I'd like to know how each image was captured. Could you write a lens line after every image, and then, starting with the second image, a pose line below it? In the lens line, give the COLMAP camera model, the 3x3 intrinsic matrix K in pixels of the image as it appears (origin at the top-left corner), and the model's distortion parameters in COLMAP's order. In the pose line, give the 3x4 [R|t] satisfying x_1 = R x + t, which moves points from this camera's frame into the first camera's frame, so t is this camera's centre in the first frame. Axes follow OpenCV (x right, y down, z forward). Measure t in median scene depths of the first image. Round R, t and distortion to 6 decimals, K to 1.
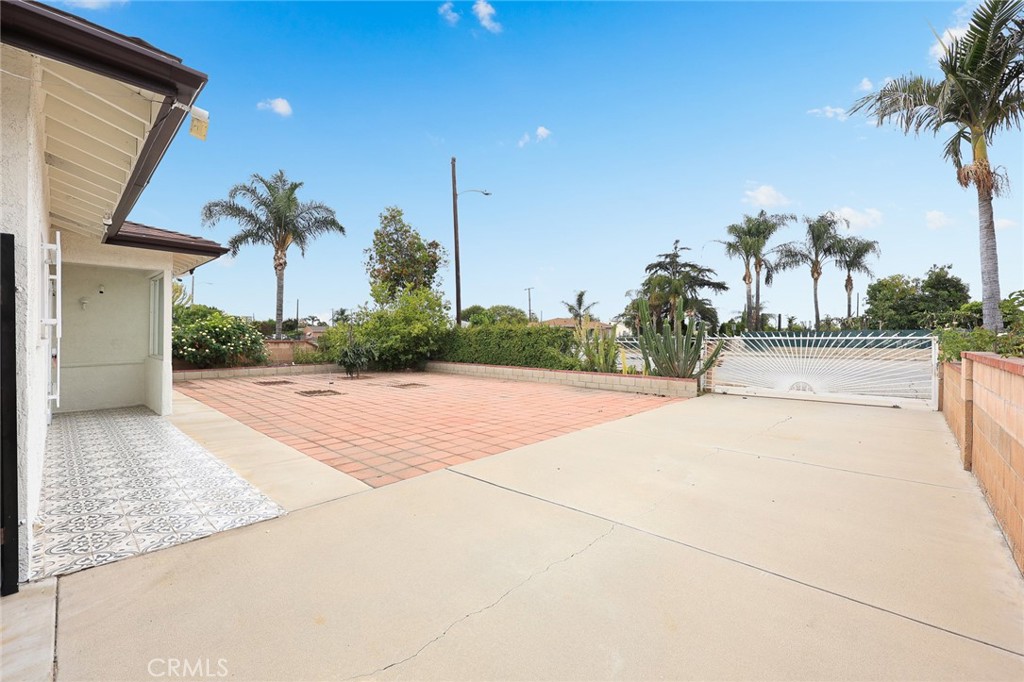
lens RADIAL K [[414.7, 0, 514.1], [0, 414.7, 339.4], [0, 0, 1]] dist [-0.000003, -0.000094]
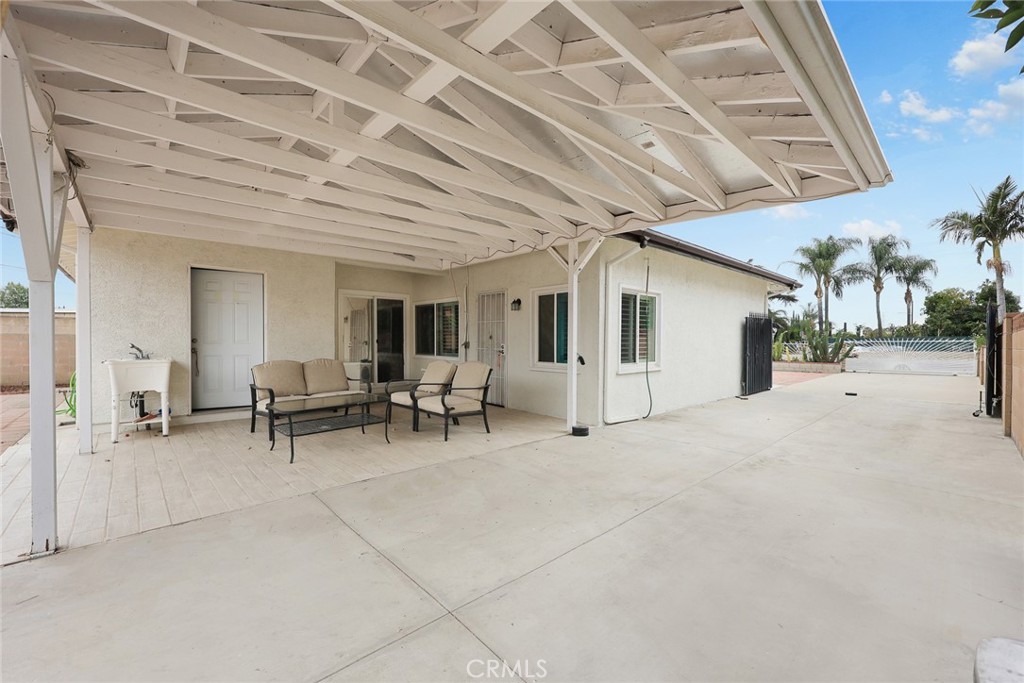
lens RADIAL K [[414.7, 0, 514.1], [0, 414.7, 339.9], [0, 0, 1]] dist [-0.000003, -0.000094]
pose [[0.997775, 0.001917, -0.066646, -0.221146], [-0.002722, 0.999924, -0.011993, 0.004198], [0.066618, 0.012147, 0.997705, -0.235970]]
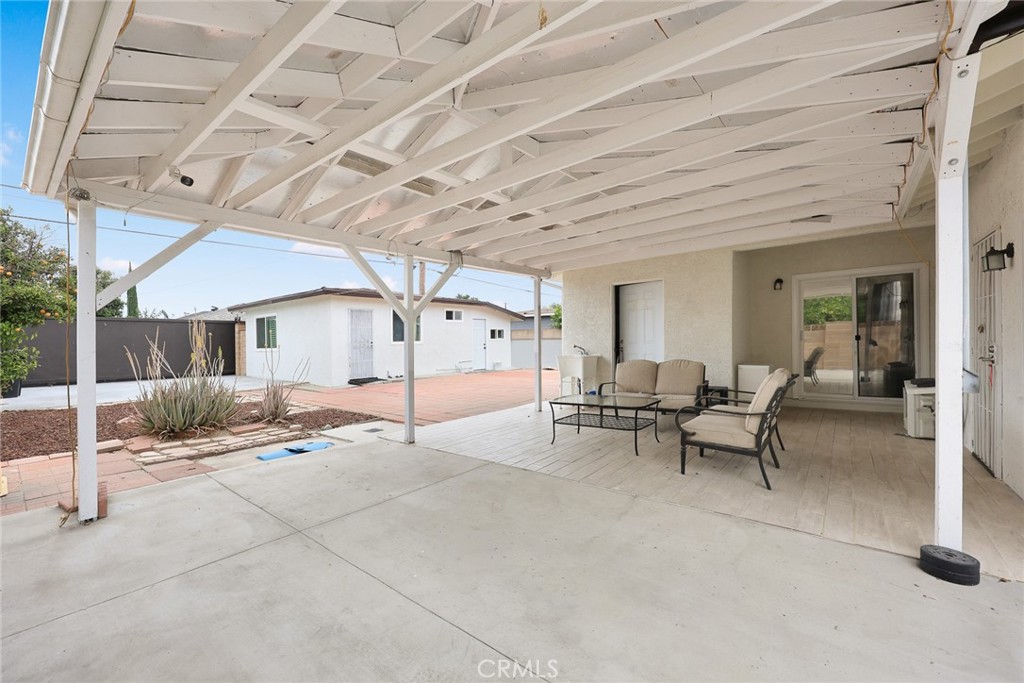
lens RADIAL K [[414.7, 0, 514.1], [0, 414.7, 339.9], [0, 0, 1]] dist [-0.000003, -0.000094]
pose [[0.076461, -0.003591, -0.997066, 0.234688], [0.013550, 0.999905, -0.002562, -0.011459], [0.996980, -0.013315, 0.076502, 0.320447]]
